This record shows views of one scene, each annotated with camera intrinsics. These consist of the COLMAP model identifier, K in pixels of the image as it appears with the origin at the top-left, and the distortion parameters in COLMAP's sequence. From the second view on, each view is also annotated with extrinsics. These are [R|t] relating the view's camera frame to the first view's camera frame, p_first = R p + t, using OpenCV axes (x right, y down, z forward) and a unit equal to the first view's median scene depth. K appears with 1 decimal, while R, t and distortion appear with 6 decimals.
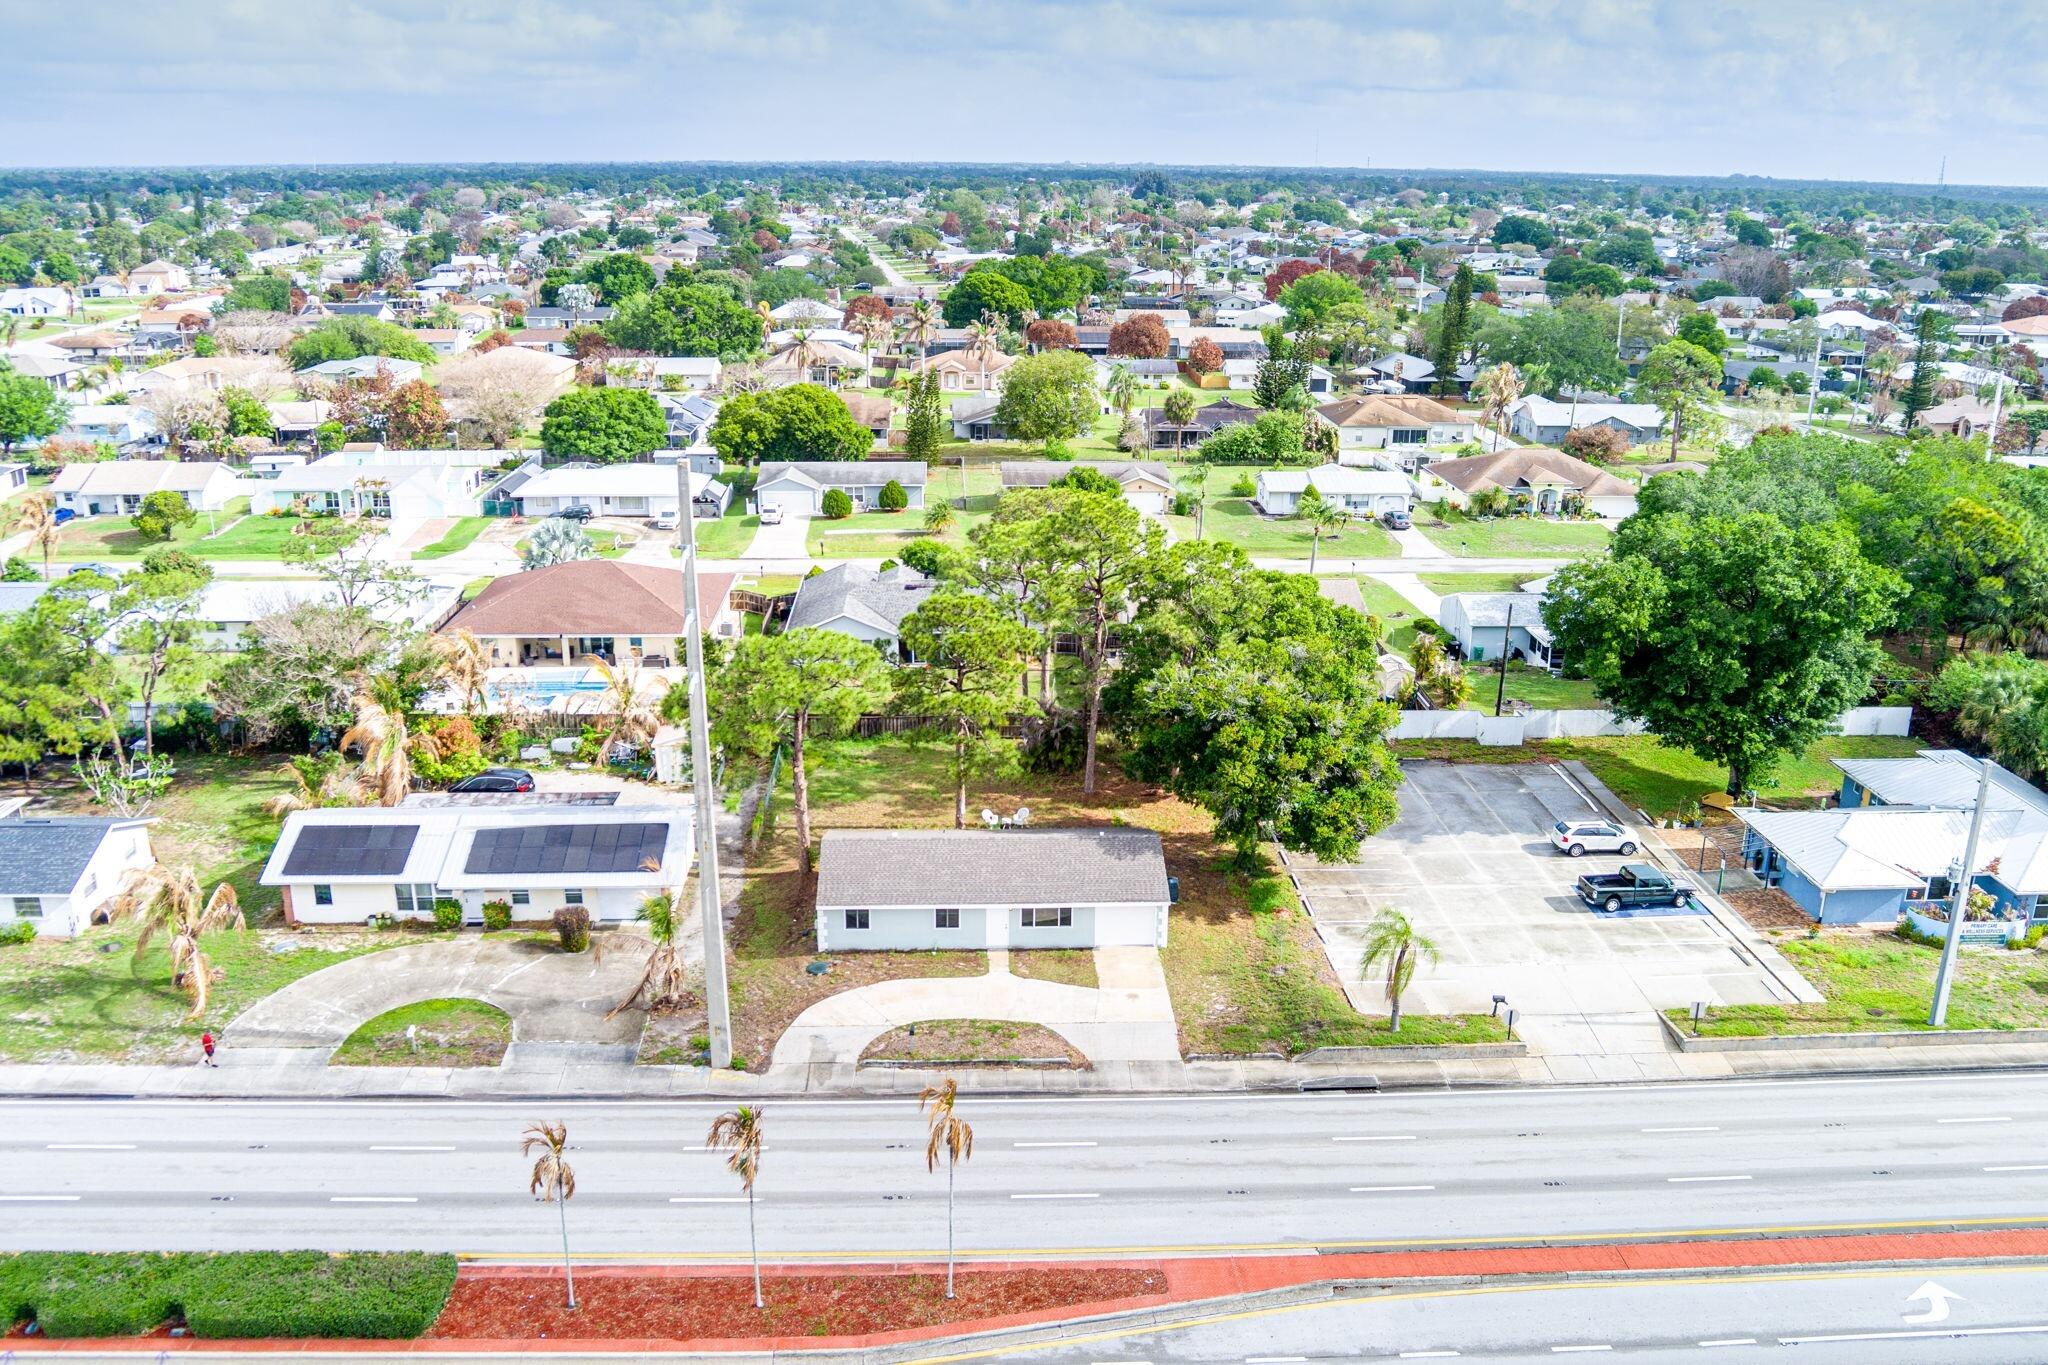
lens RADIAL K [[1639.7, 0, 1026.4], [0, 1639.7, 677.5], [0, 0, 1]] dist [-0.082002, 0.021318]
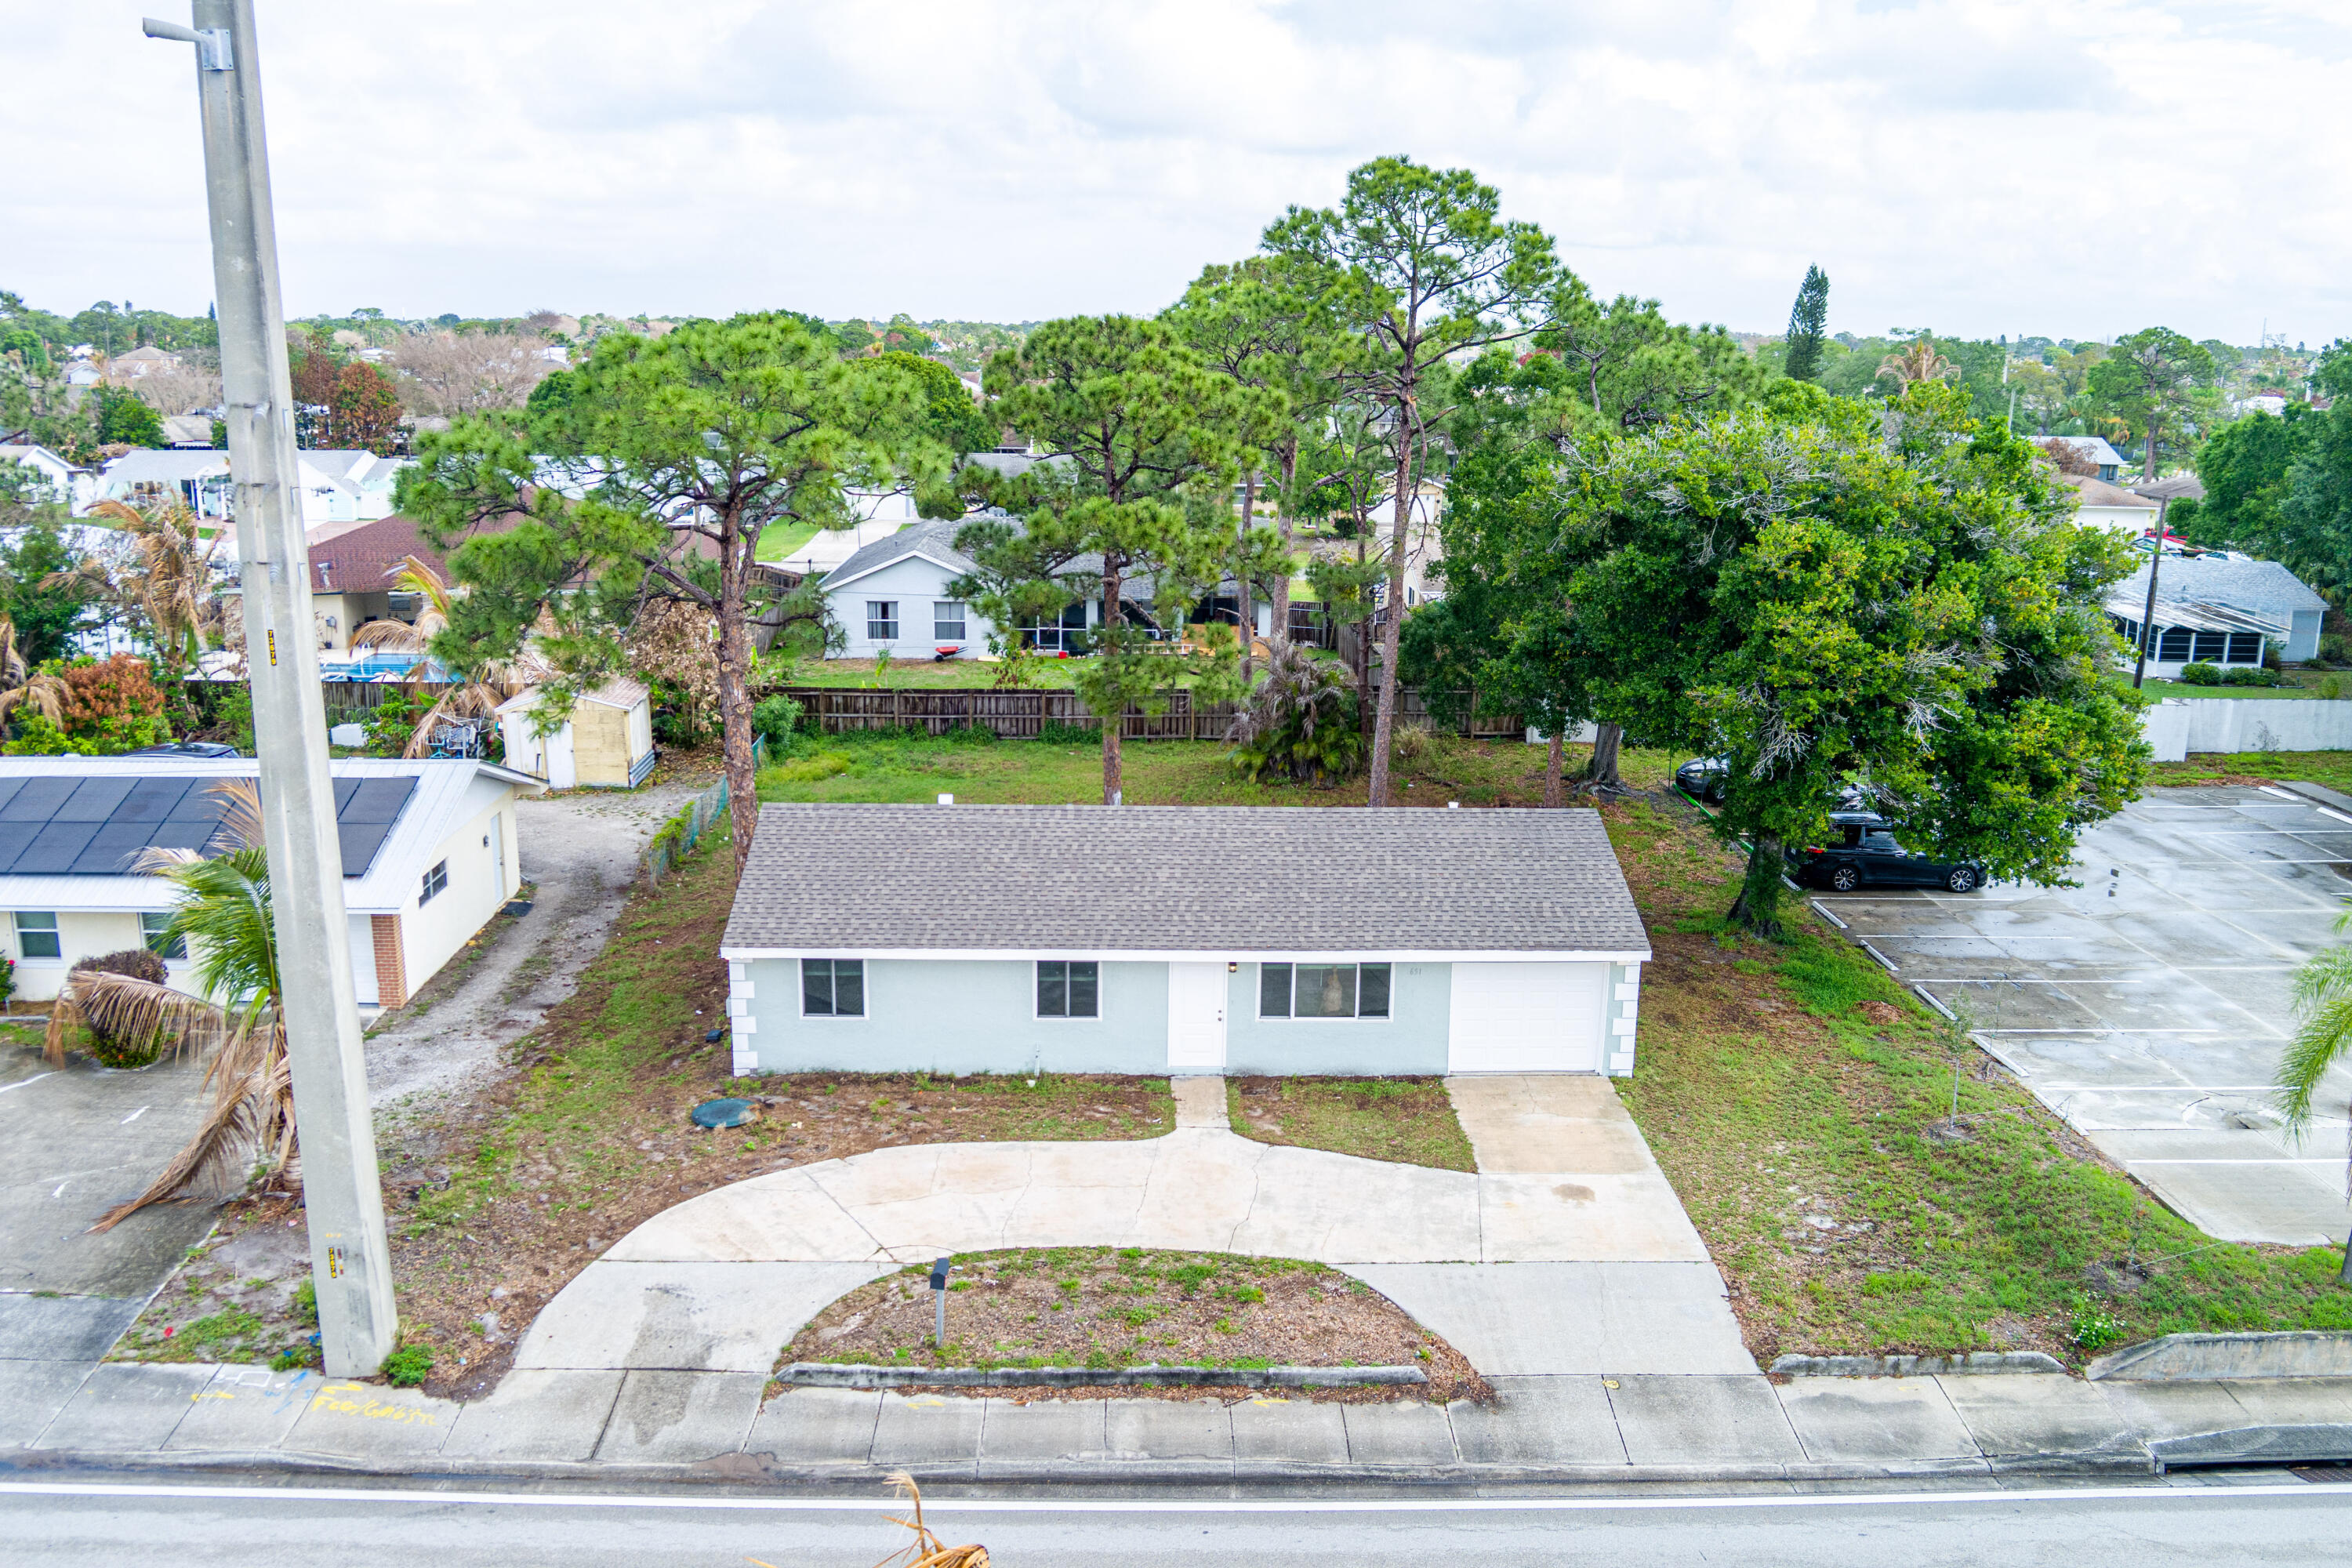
lens RADIAL K [[1883.1, 0, 1178.6], [0, 1883.1, 772.0], [0, 0, 1]] dist [-0.082002, 0.021318]
pose [[0.999843, 0.008868, -0.015354, -0.015098], [-0.010023, 0.996988, -0.076910, 0.122754], [0.014626, 0.077052, 0.996920, 0.527605]]
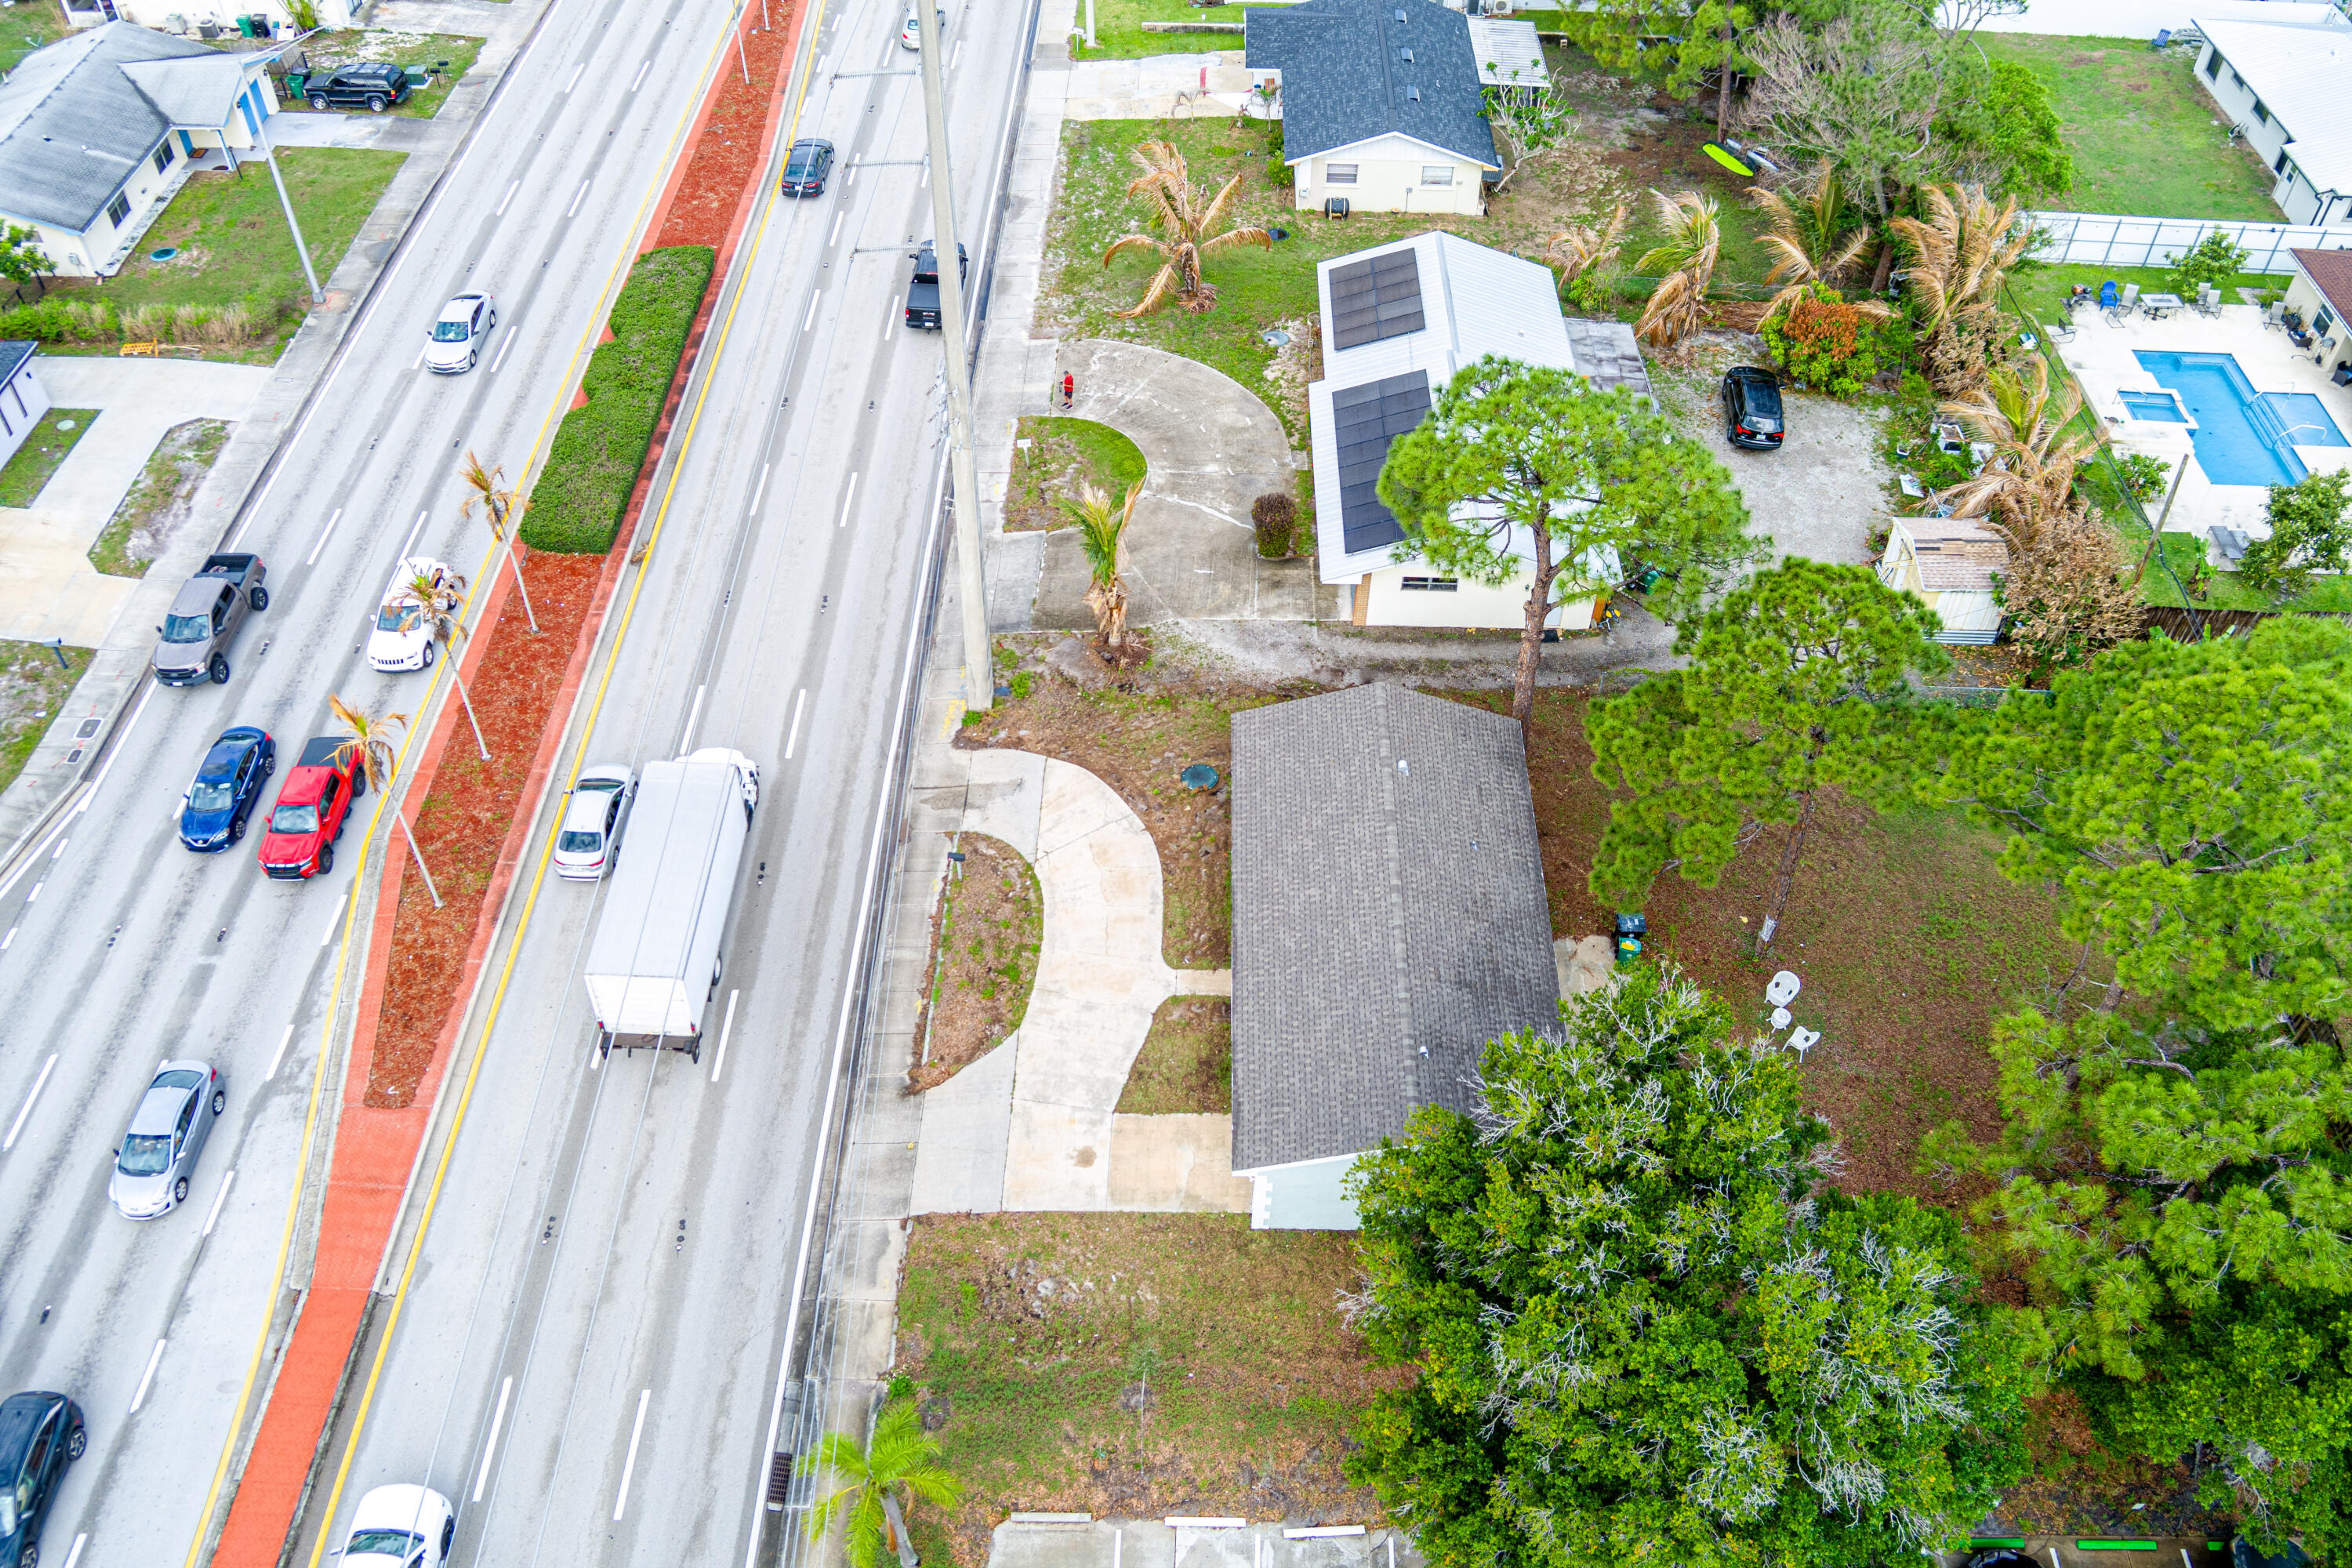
lens RADIAL K [[1883.1, 0, 1170.4], [0, 1883.1, 784.4], [0, 0, 1]] dist [-0.082002, 0.021318]
pose [[-0.071049, 0.712578, -0.697986, 0.403561], [-0.313257, 0.648411, 0.693854, -0.344229], [0.947007, 0.267946, 0.177152, 0.791316]]
